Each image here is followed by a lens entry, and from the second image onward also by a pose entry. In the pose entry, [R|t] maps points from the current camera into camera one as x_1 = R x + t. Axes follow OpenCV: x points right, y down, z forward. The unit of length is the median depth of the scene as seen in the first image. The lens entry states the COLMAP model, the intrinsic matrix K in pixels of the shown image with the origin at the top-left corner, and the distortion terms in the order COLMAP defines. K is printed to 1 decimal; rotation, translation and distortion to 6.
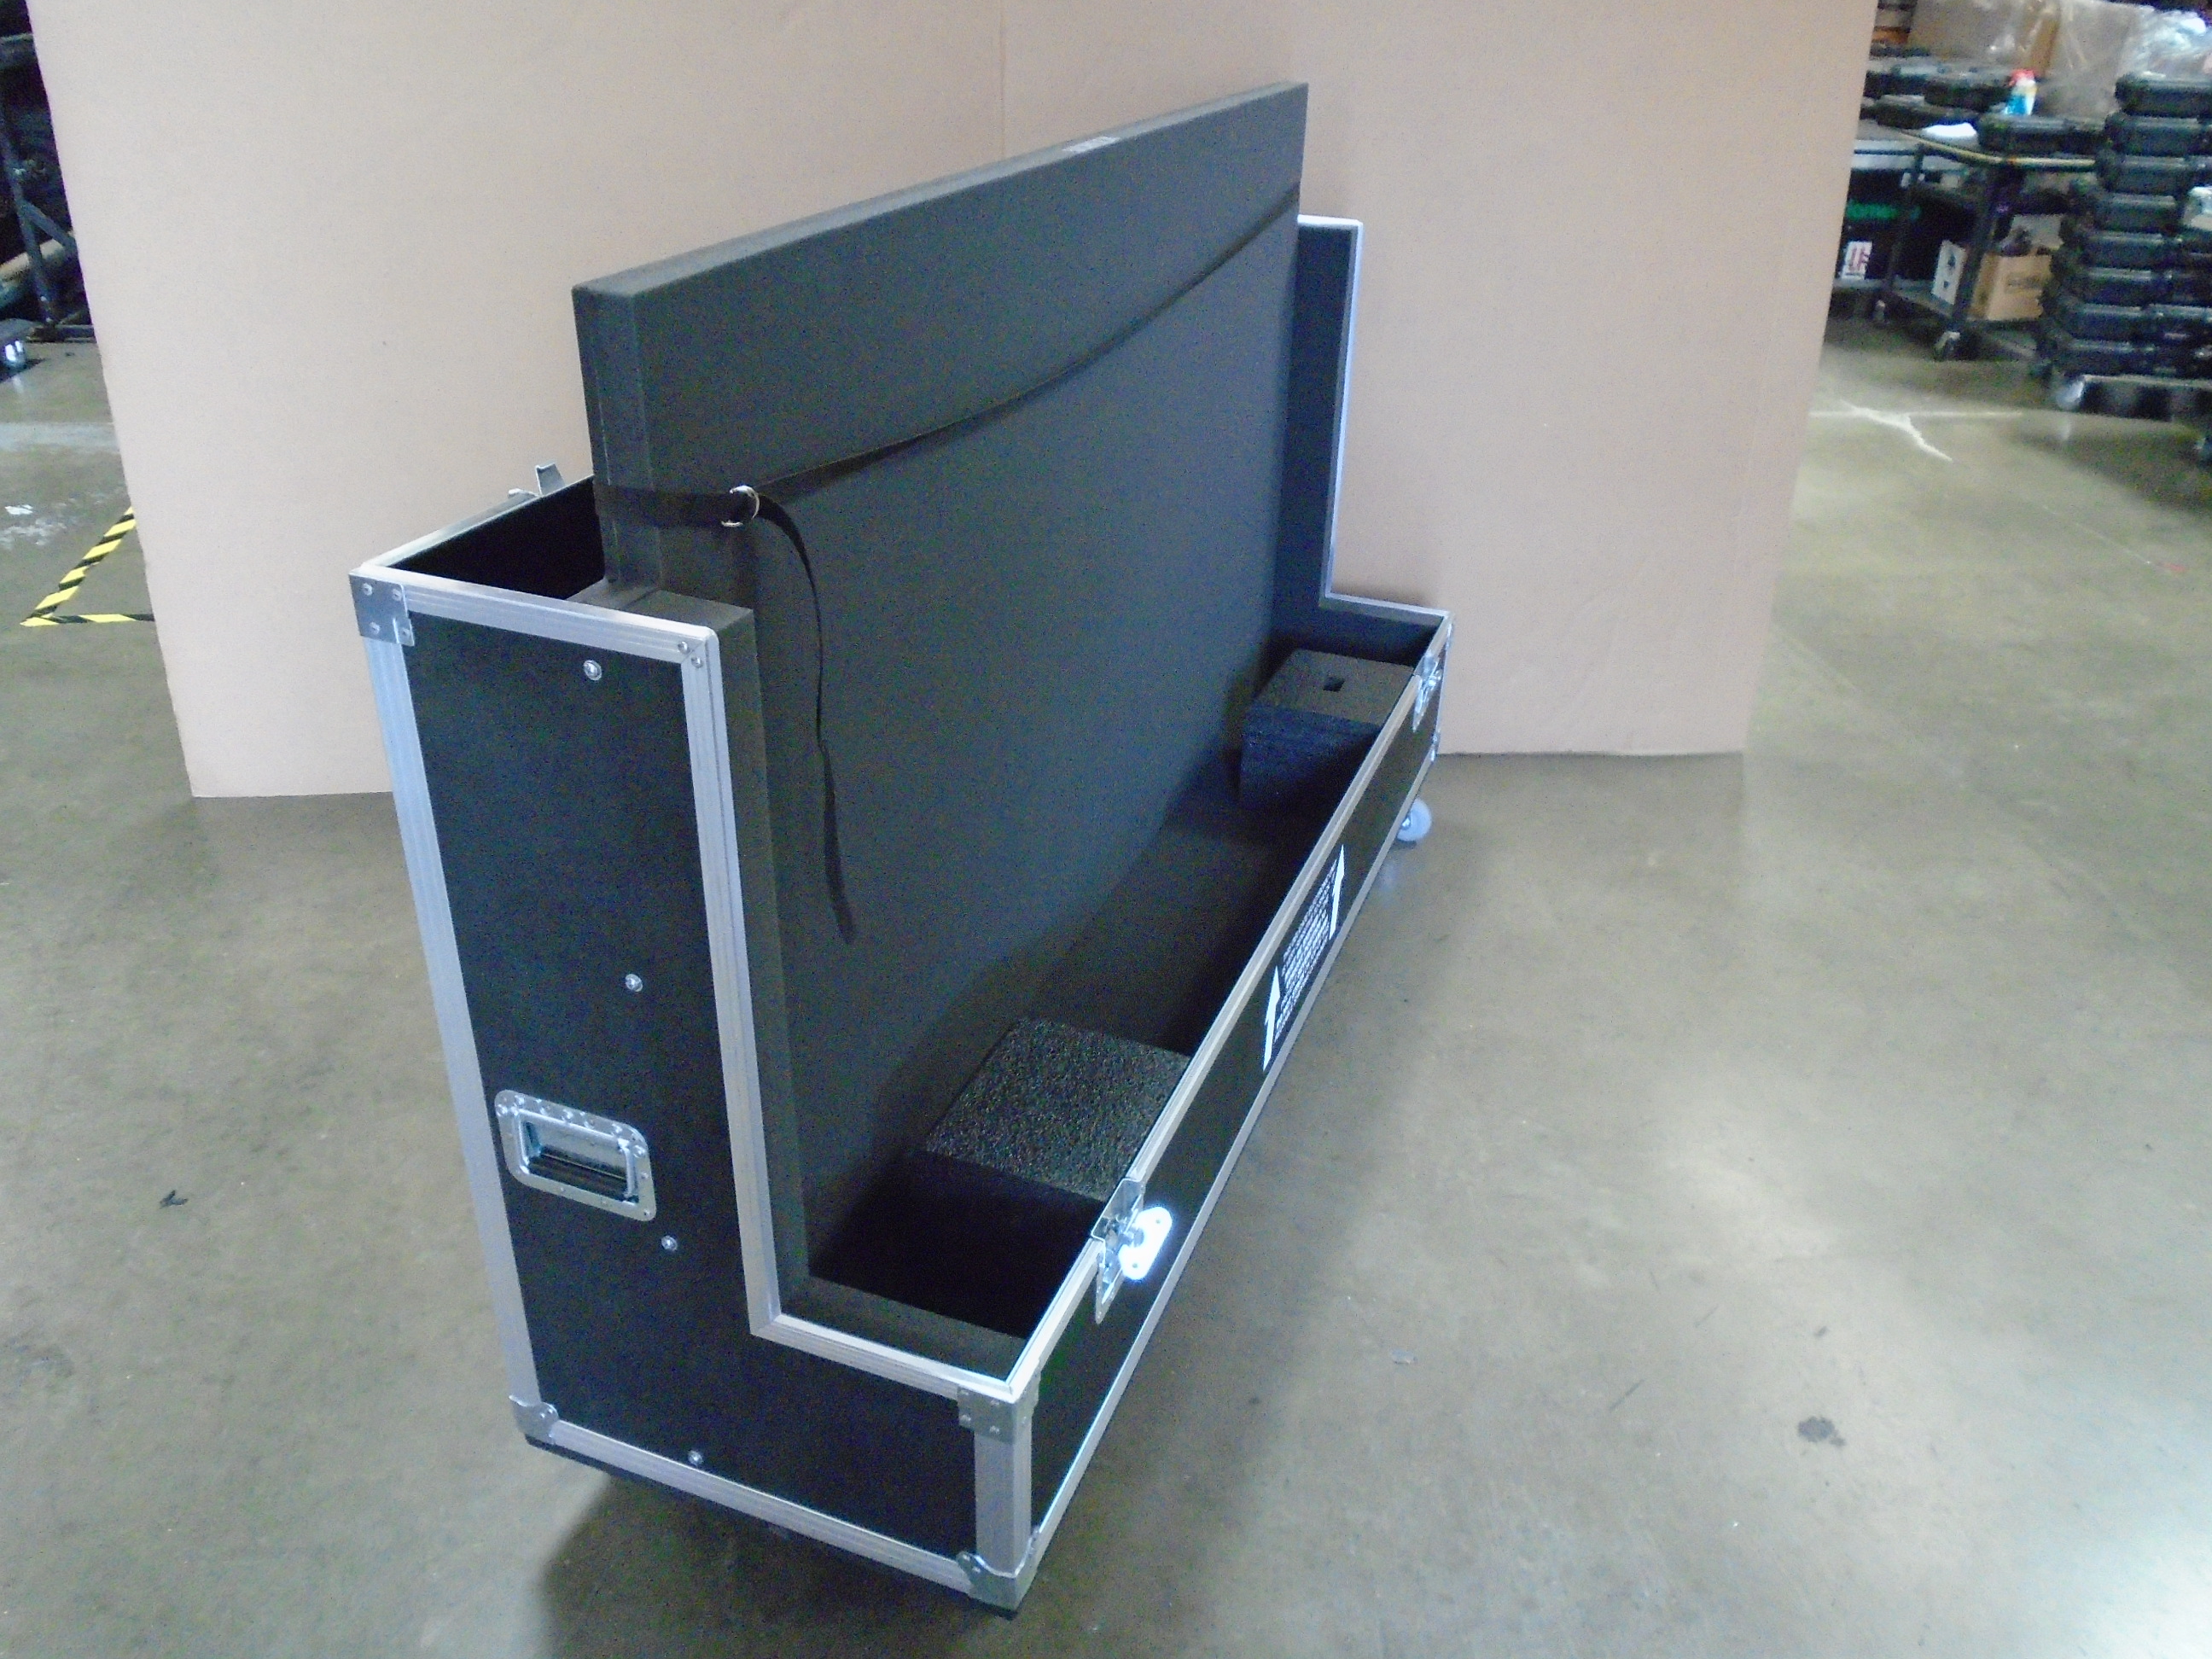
lens RADIAL K [[1660.3, 0, 1043.5], [0, 1660.3, 832.4], [0, 0, 1]] dist [-0.011972, -0.003807]
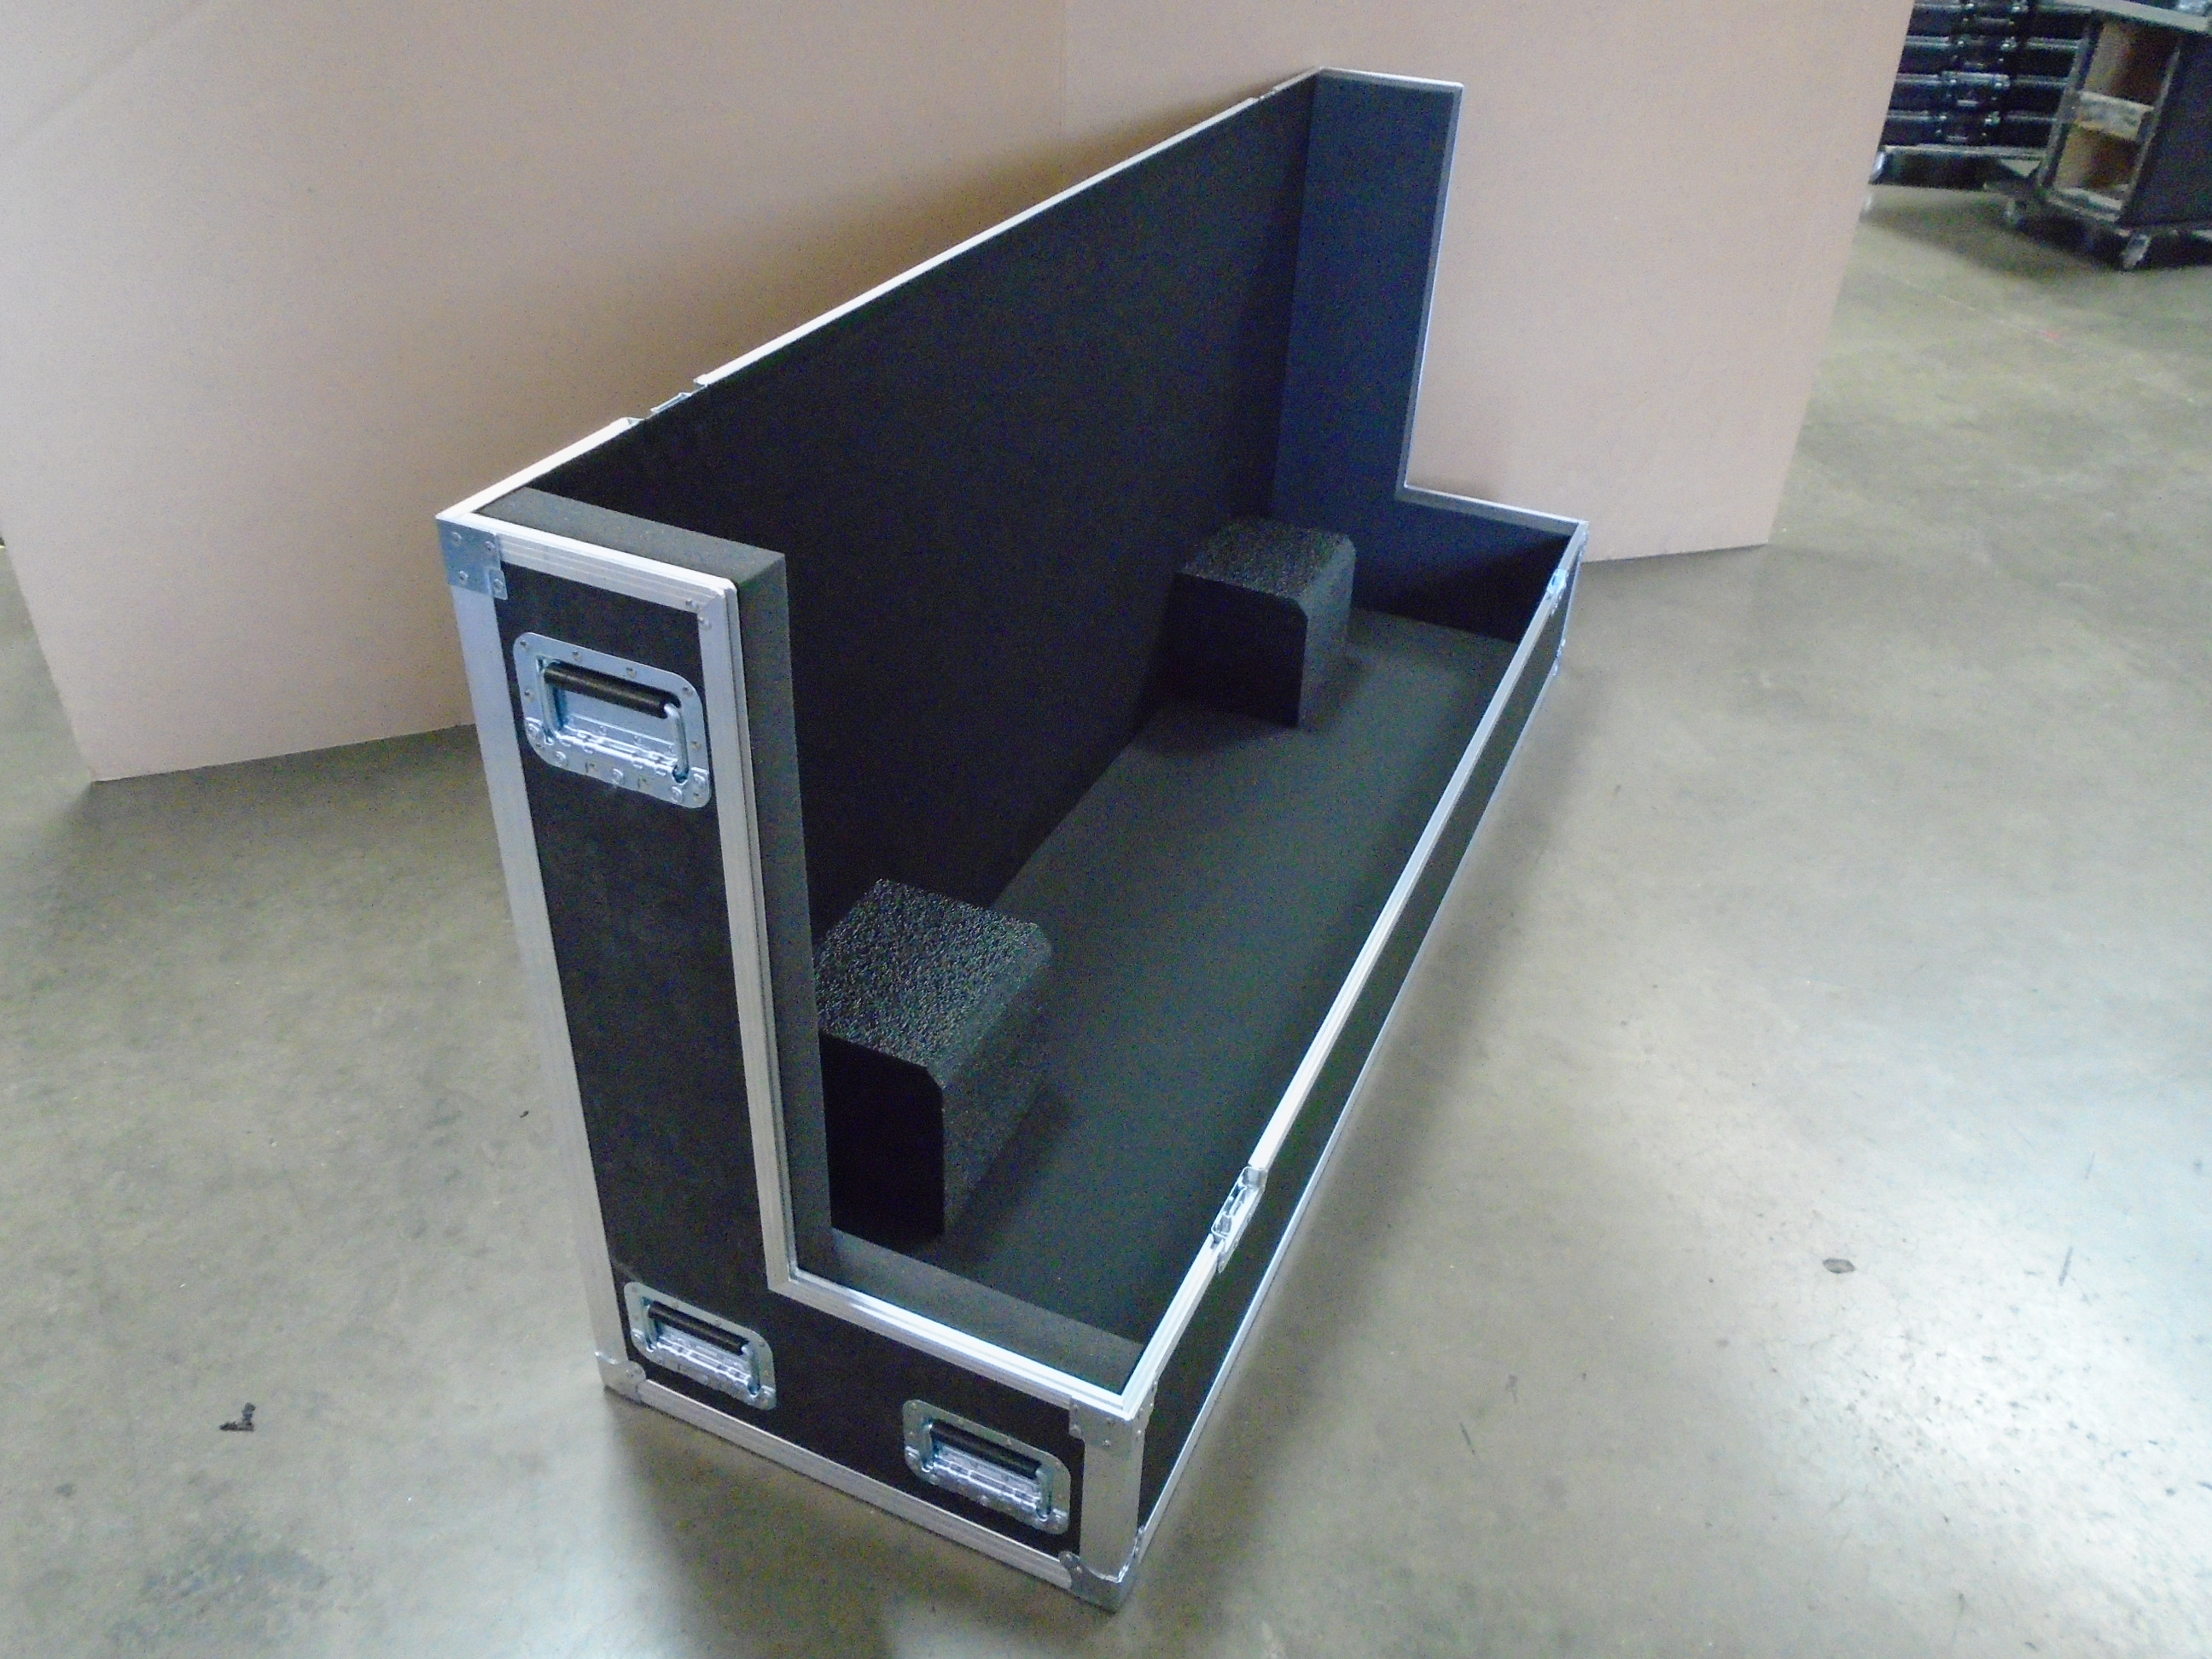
lens RADIAL K [[1678.5, 0, 1028.6], [0, 1678.5, 826.1], [0, 0, 1]] dist [-0.006150, -0.005622]
pose [[0.974840, -0.115494, 0.190651, -0.175073], [0.097032, 0.989884, 0.103513, -0.030095], [-0.200677, -0.082410, 0.976185, 0.096730]]
